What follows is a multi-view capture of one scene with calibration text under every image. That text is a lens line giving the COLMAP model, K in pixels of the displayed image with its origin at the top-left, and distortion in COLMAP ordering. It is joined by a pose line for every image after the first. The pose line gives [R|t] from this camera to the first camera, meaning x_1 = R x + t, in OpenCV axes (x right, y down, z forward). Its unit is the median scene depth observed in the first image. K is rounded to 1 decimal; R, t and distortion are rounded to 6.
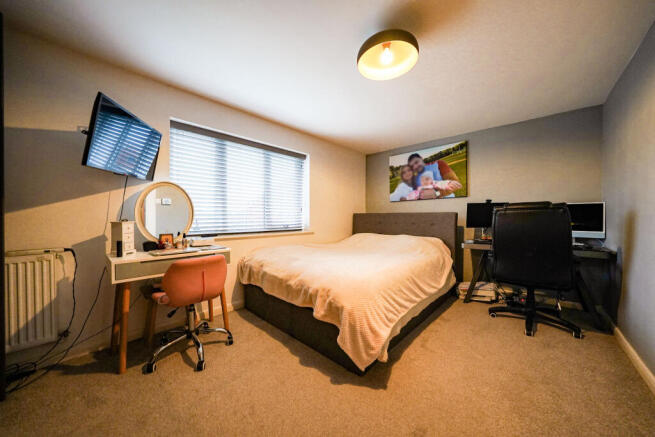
lens RADIAL K [[235.8, 0, 325.8], [0, 235.8, 218.5], [0, 0, 1]] dist [-0.019090, 0.000255]
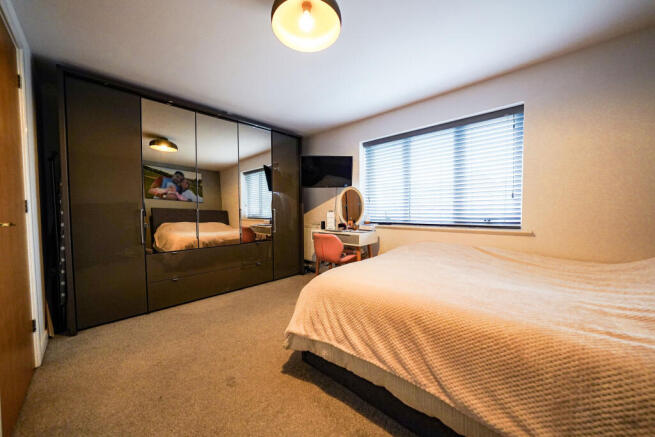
lens RADIAL K [[235.8, 0, 325.8], [0, 235.8, 218.5], [0, 0, 1]] dist [-0.019090, 0.000255]
pose [[-0.033302, 0.027629, -0.999063, 0.652046], [-0.002102, 0.999614, 0.027714, 0.009635], [0.999443, 0.003023, -0.033231, 0.632049]]
